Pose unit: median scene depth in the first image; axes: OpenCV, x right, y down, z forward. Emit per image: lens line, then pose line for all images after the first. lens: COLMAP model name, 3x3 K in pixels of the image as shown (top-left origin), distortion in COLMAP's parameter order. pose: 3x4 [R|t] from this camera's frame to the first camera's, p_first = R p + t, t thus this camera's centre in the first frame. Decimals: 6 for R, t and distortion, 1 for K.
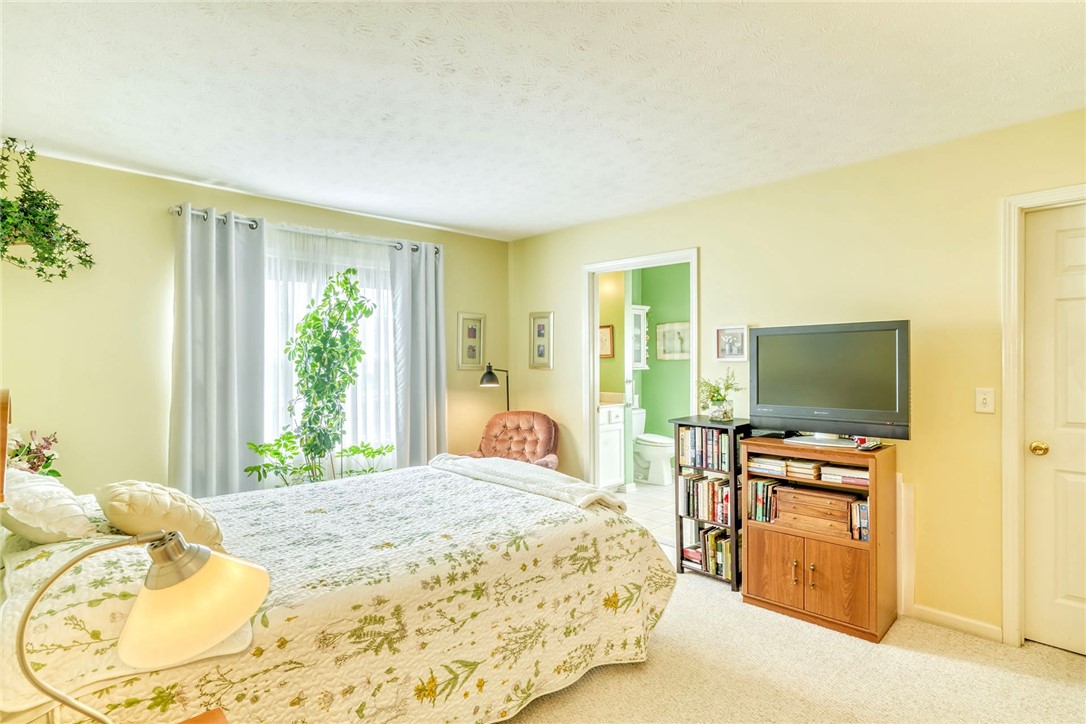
lens RADIAL K [[556.3, 0, 540.7], [0, 556.3, 360.7], [0, 0, 1]] dist [-0.007136, 0.014573]
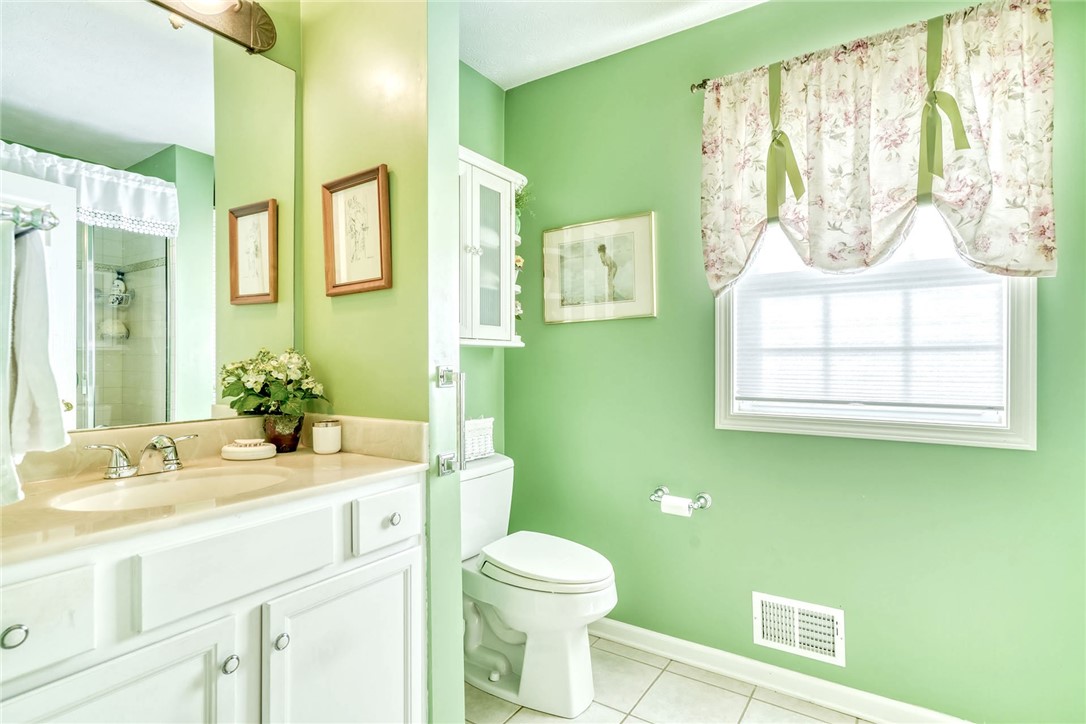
lens RADIAL K [[556.3, 0, 540.7], [0, 556.3, 360.7], [0, 0, 1]] dist [-0.007136, 0.014573]
pose [[0.977852, -0.000567, 0.209296, 0.131244], [0.002881, 0.999938, -0.010754, 0.028582], [-0.209277, 0.011119, 0.977793, 0.649936]]
